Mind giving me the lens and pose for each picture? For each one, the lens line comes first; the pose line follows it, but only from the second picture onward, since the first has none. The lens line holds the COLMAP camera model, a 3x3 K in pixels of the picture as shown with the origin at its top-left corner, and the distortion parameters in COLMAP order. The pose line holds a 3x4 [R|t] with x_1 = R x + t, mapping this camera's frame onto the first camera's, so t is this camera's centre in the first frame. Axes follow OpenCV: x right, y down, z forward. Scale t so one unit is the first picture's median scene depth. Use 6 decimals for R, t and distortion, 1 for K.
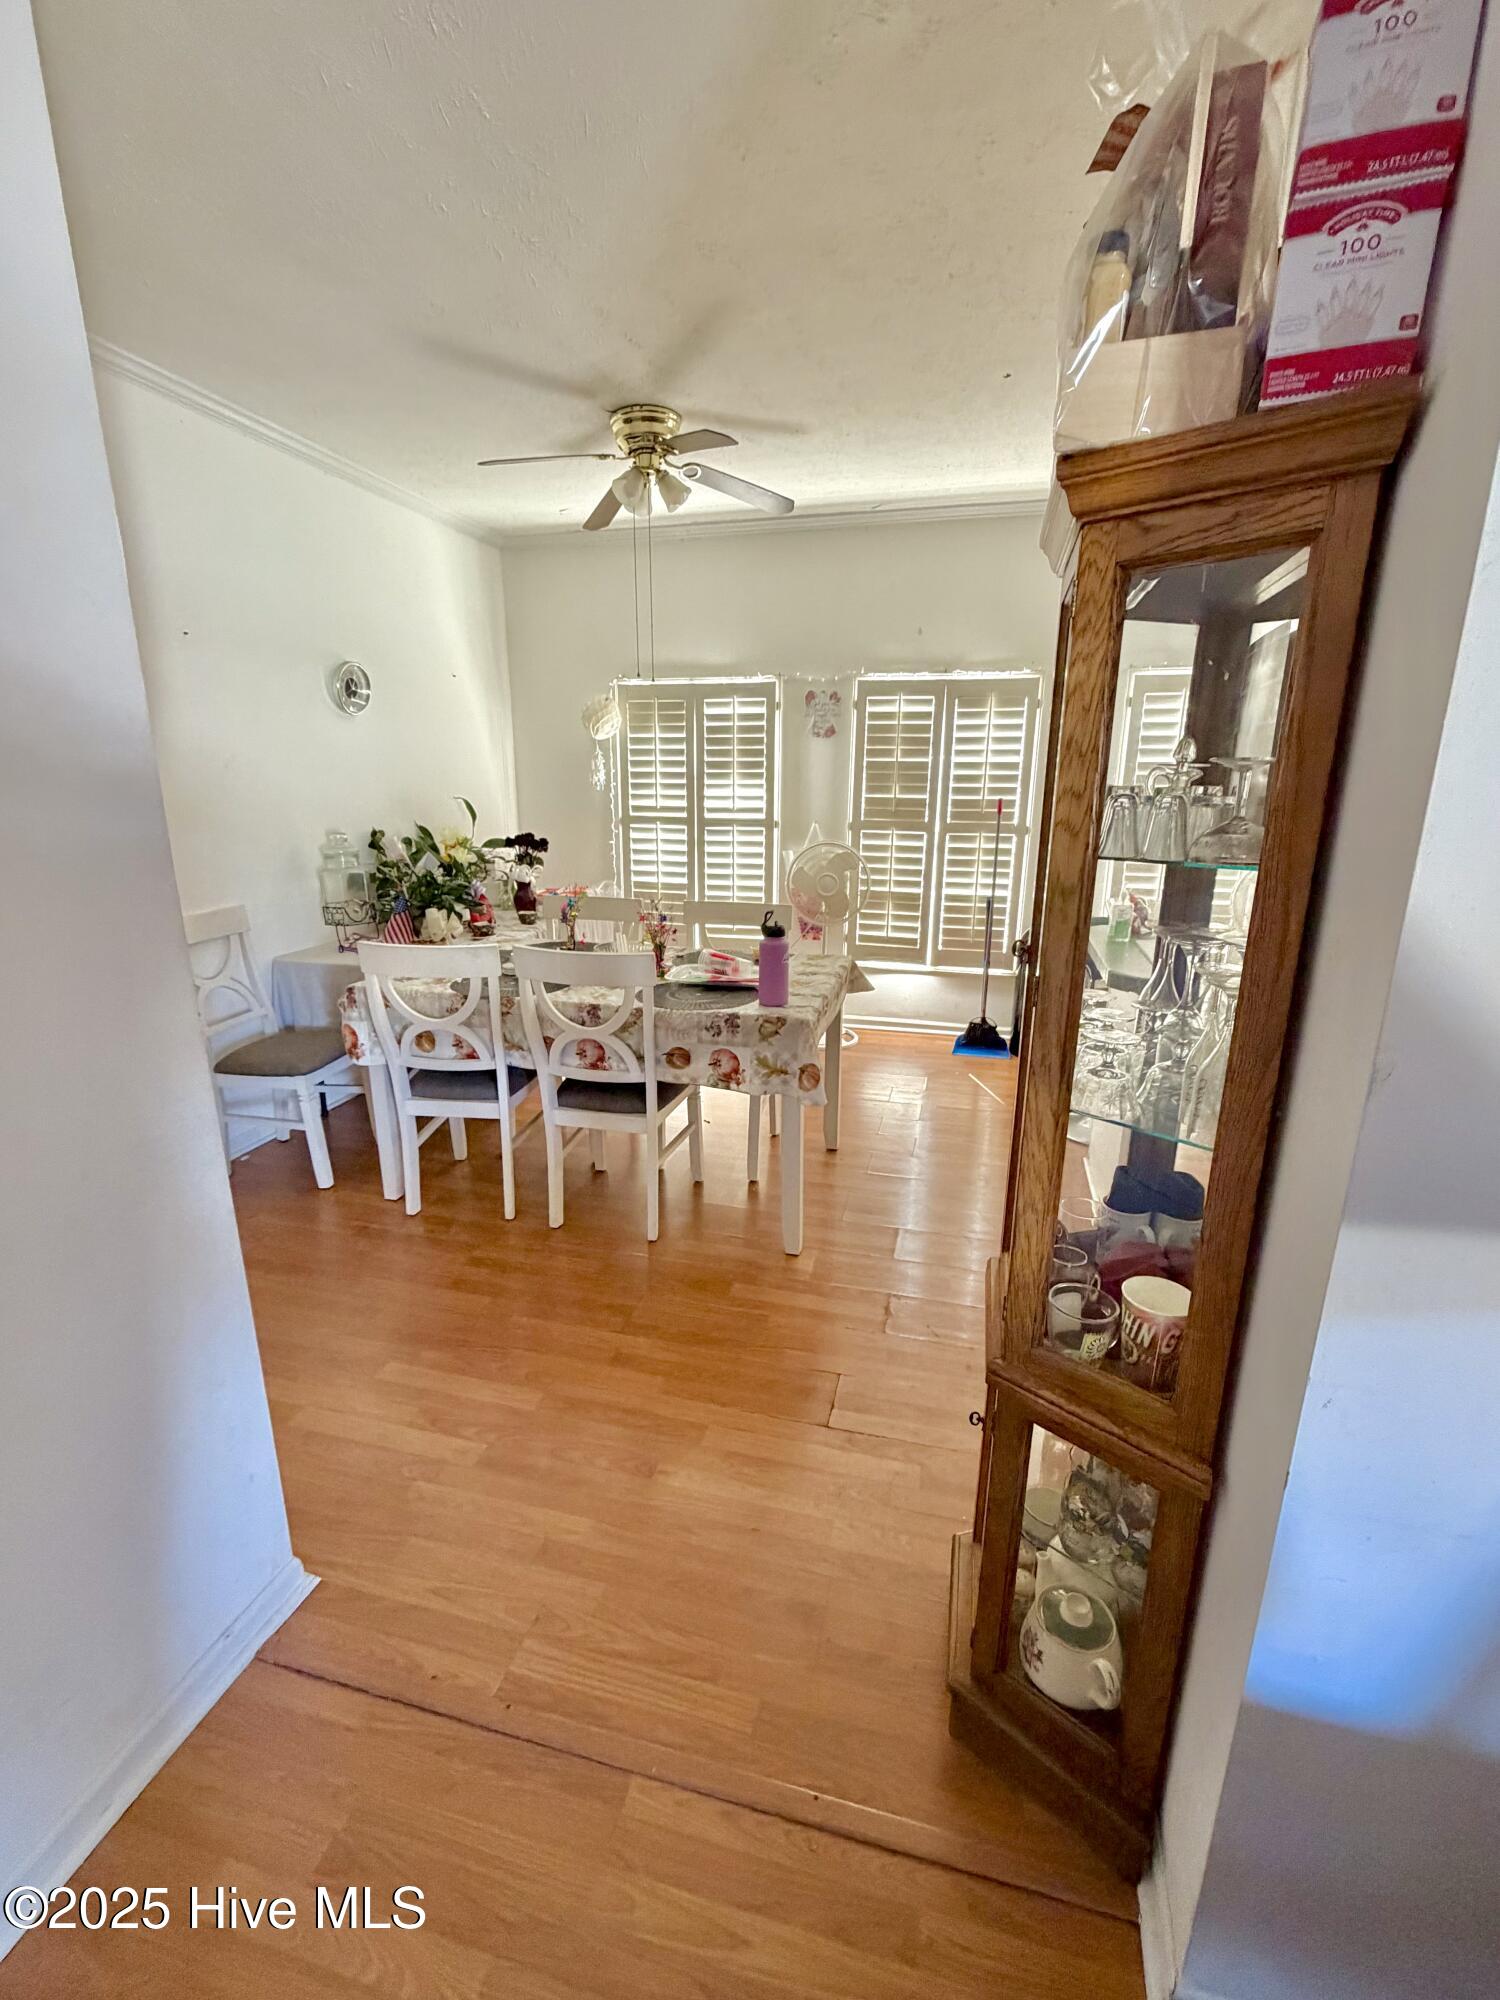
lens RADIAL K [[822.7, 0, 750.0], [0, 822.7, 1000.0], [0, 0, 1]] dist [-0.002664, -0.000370]
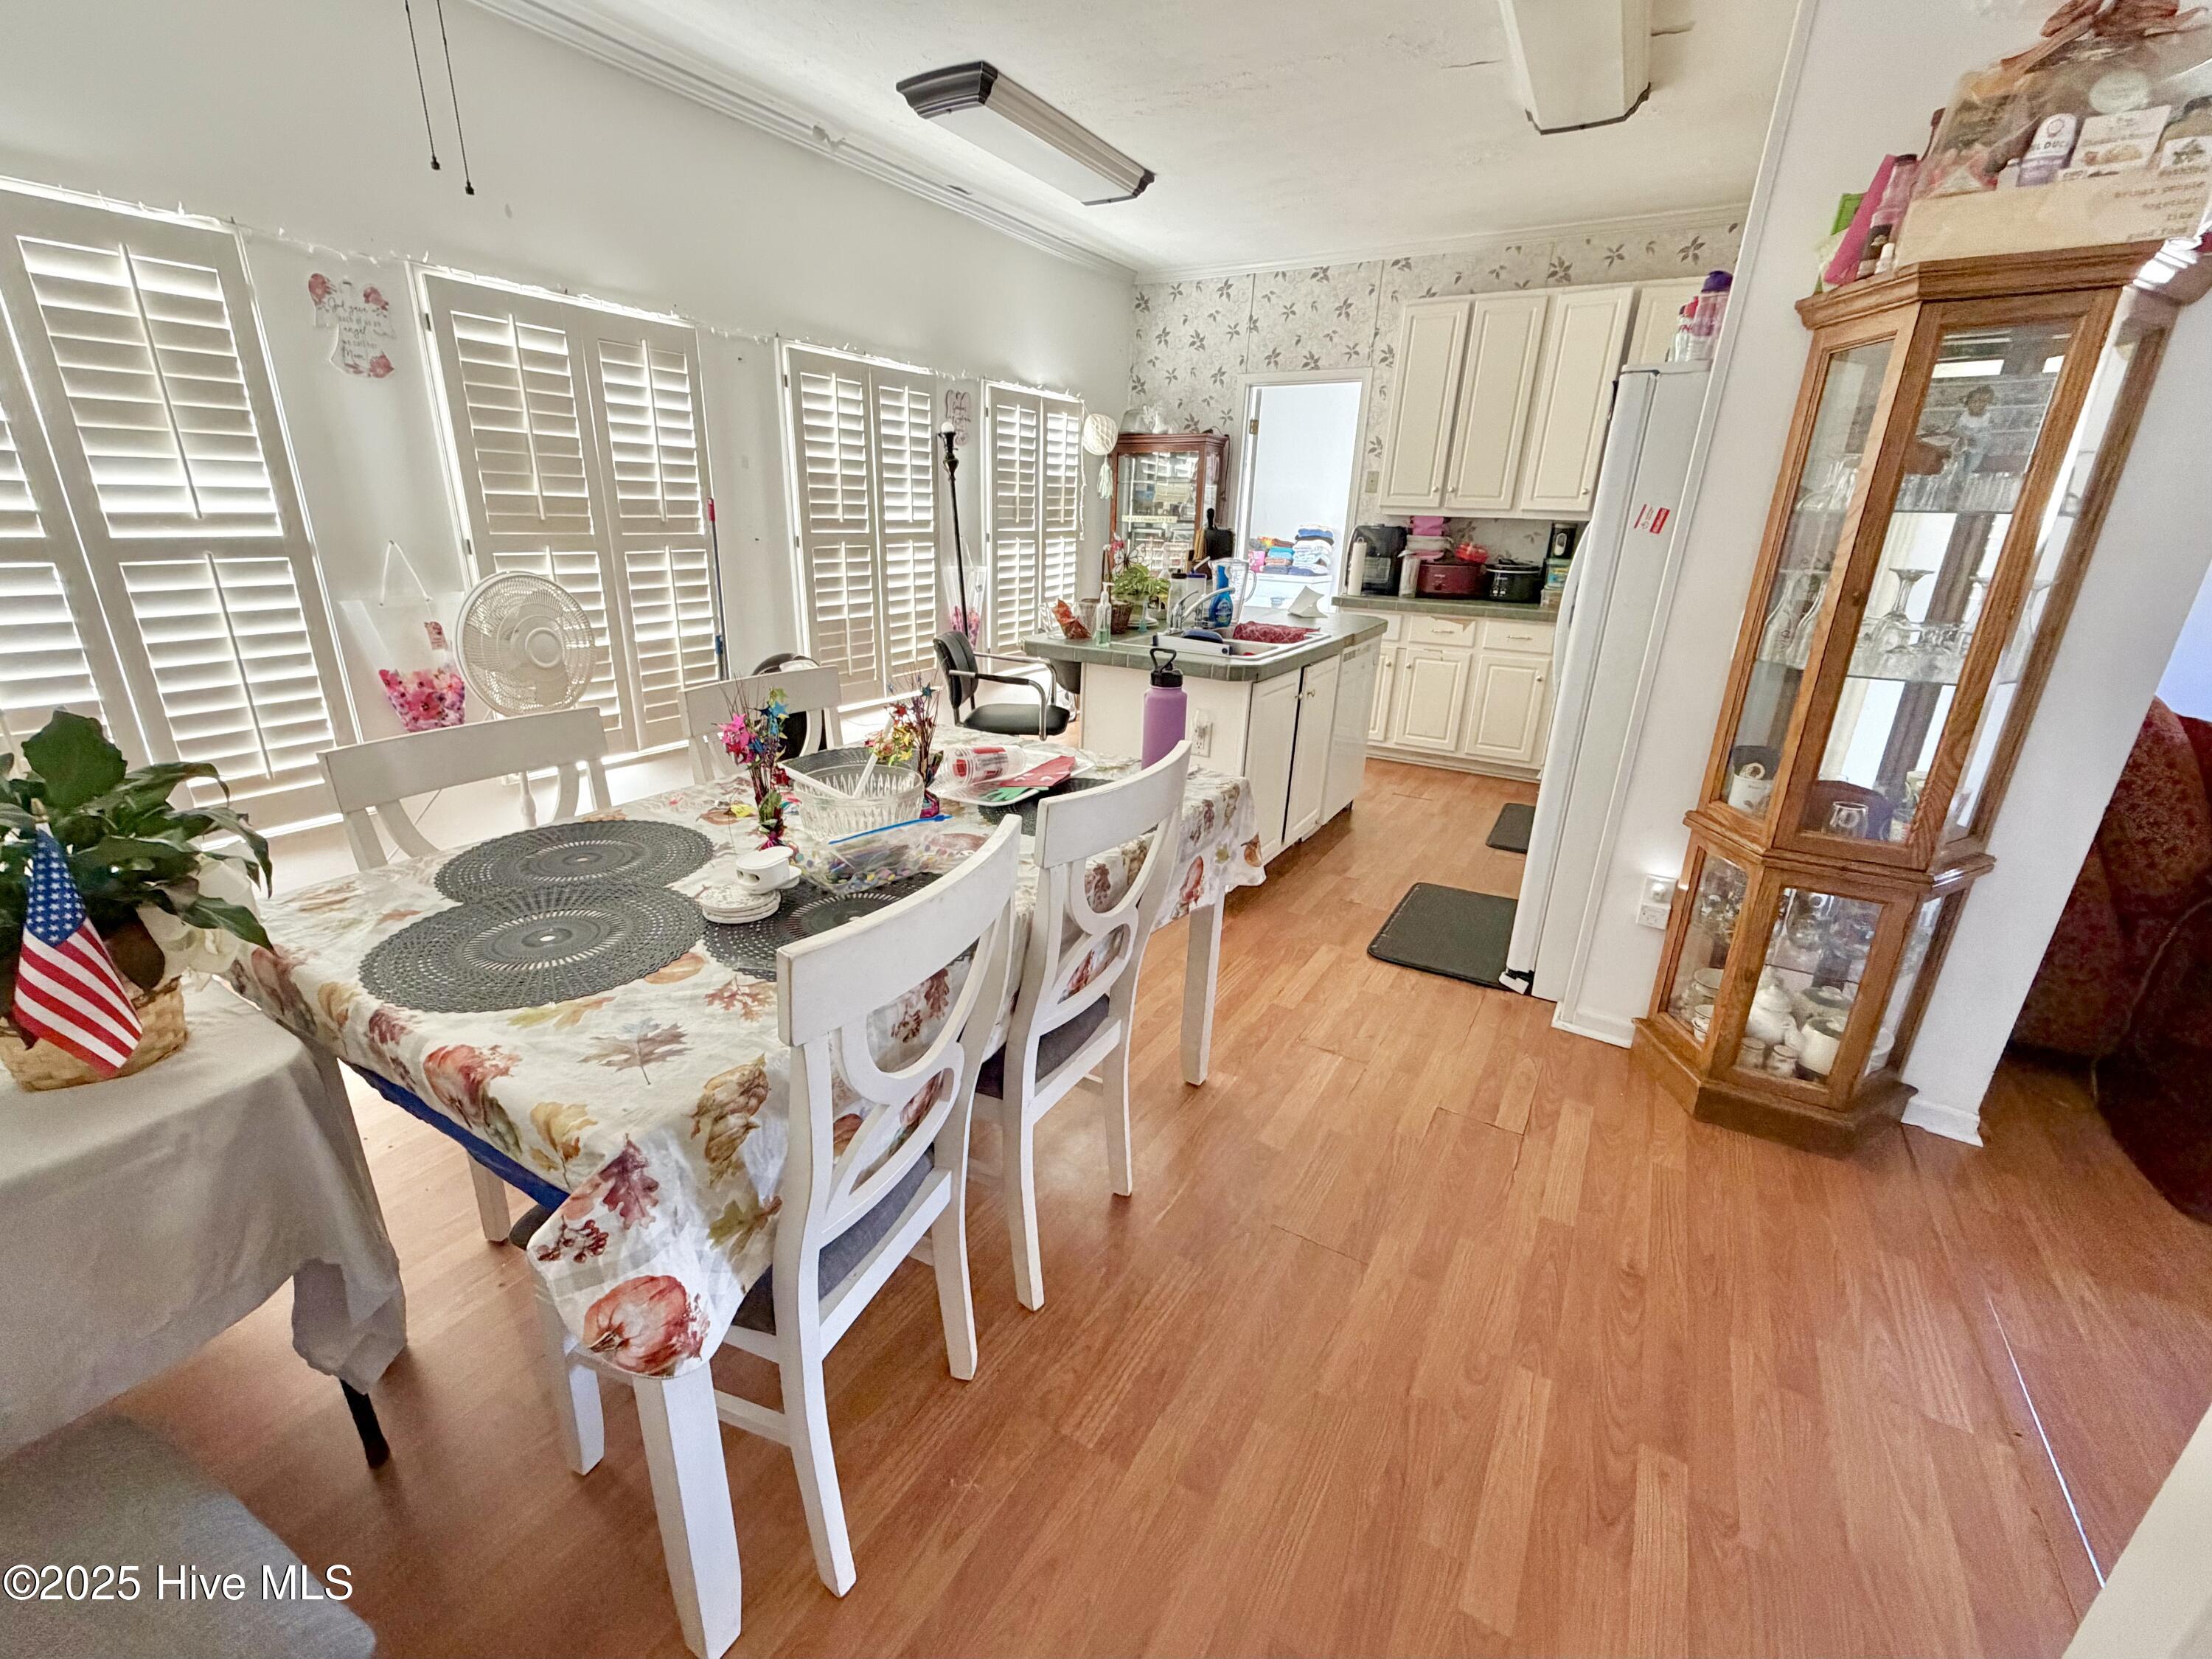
lens RADIAL K [[909.6, 0, 1073.2], [0, 909.6, 818.6], [0, 0, 1]] dist [-0.001980, -0.000278]
pose [[0.319254, -0.303938, 0.897607, -0.371865], [0.227579, 0.944045, 0.238718, -0.088499], [-0.919937, 0.128065, 0.370560, 0.408384]]
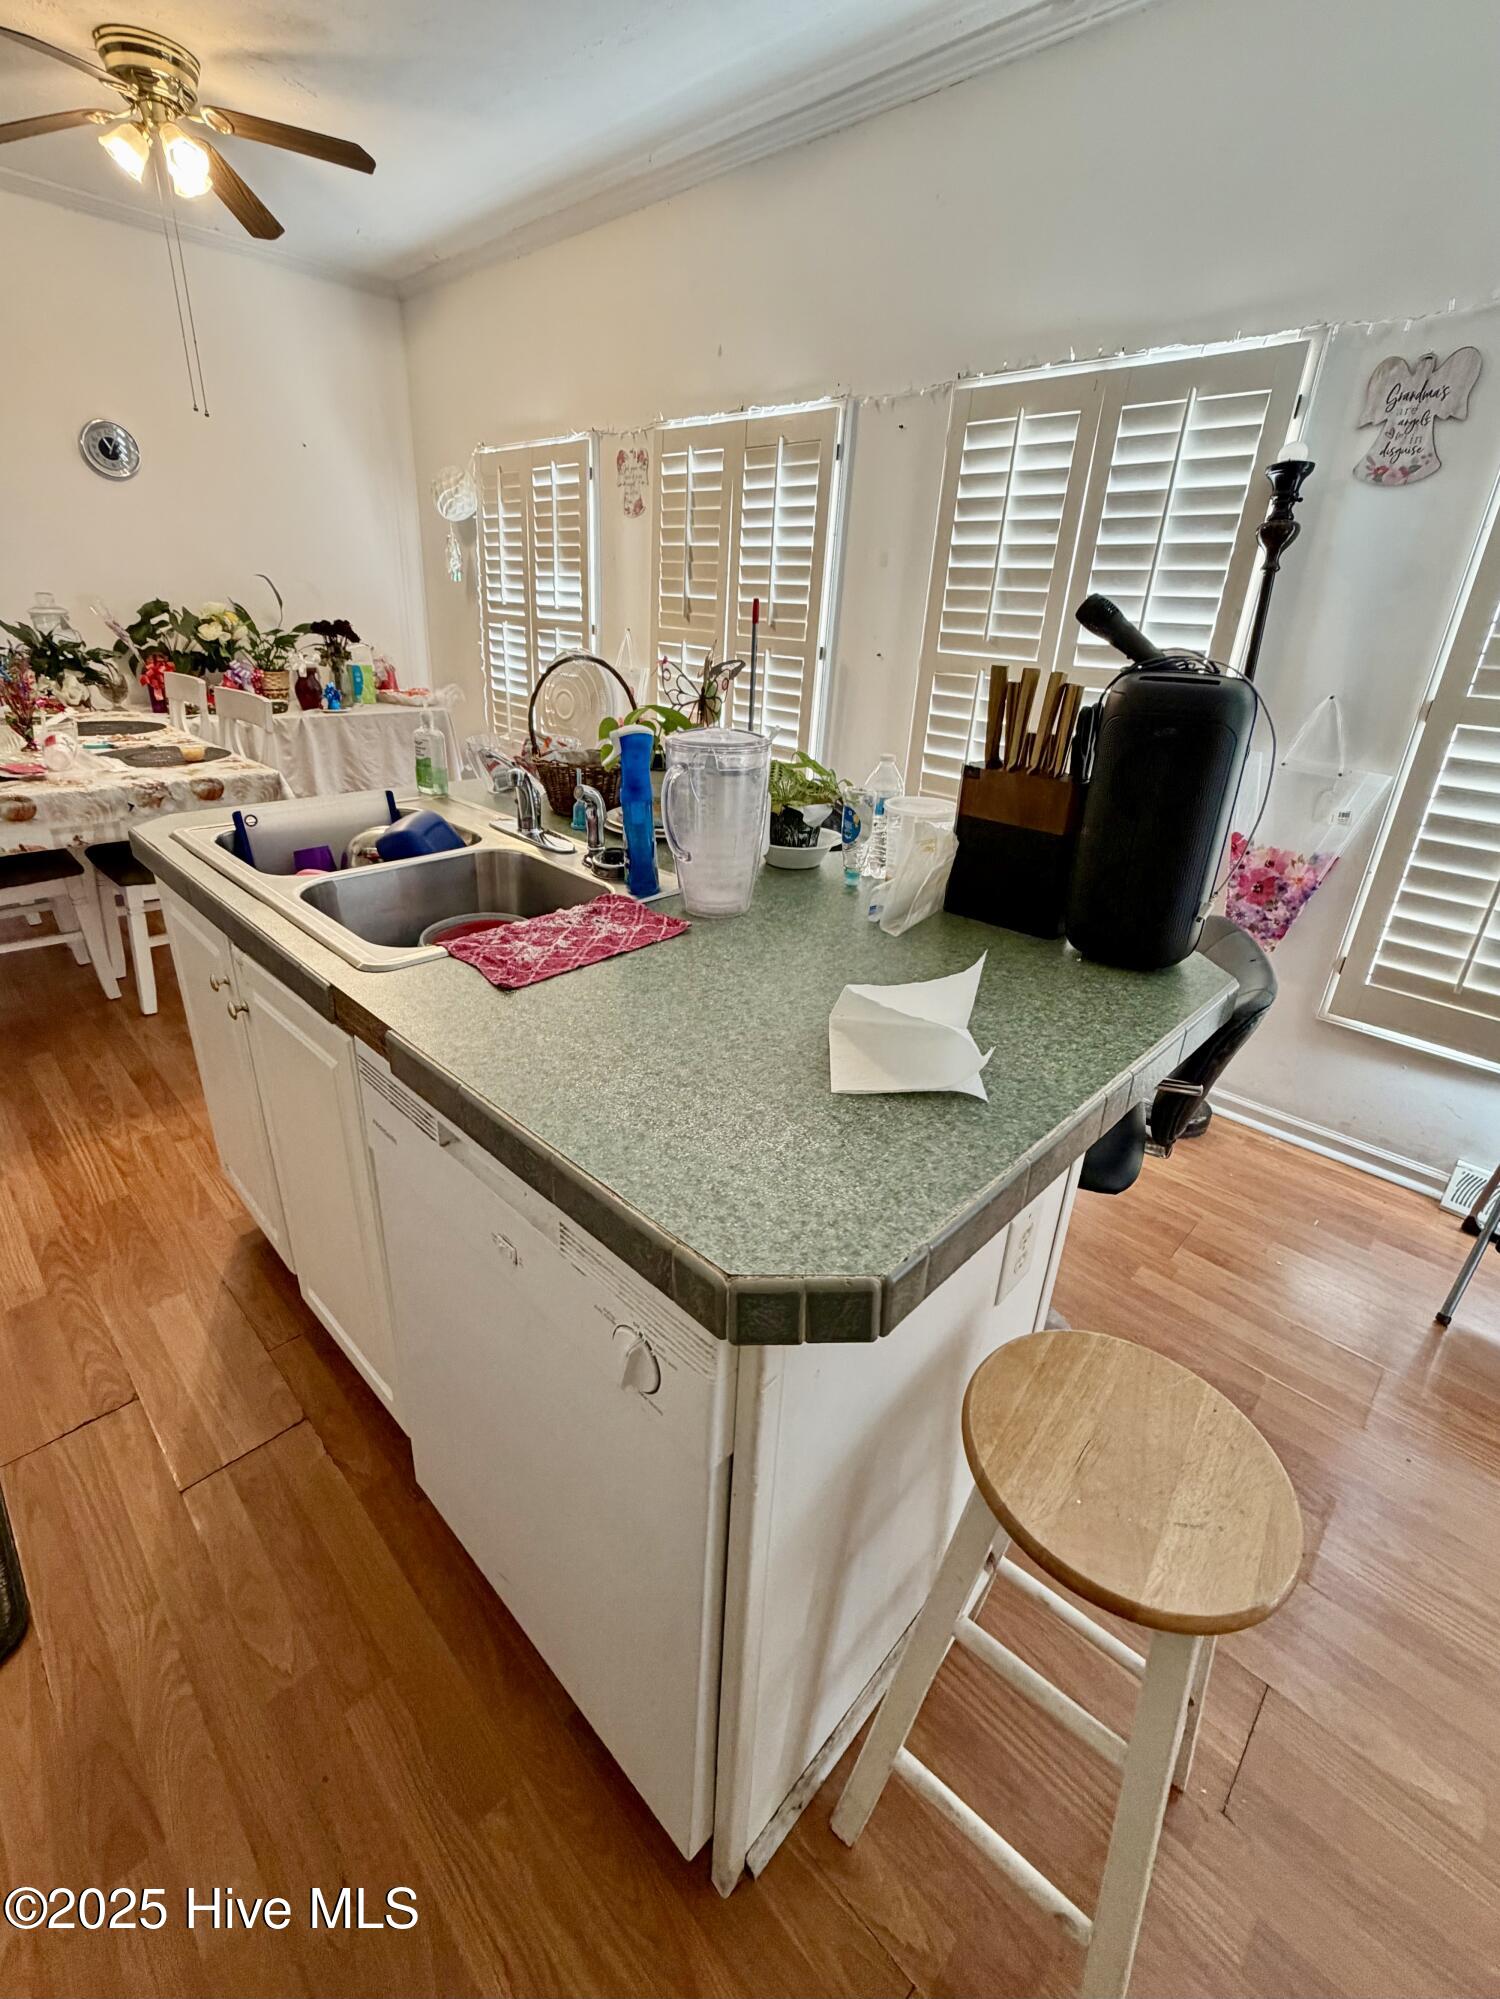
lens RADIAL K [[822.3, 0, 750.0], [0, 822.3, 999.5], [0, 0, 1]] dist [-0.002664, -0.000370]
pose [[0.865336, 0.249442, -0.434709, 0.647392], [-0.178206, 0.963804, 0.198305, -0.045580], [0.468440, -0.094132, 0.878466, 0.311380]]
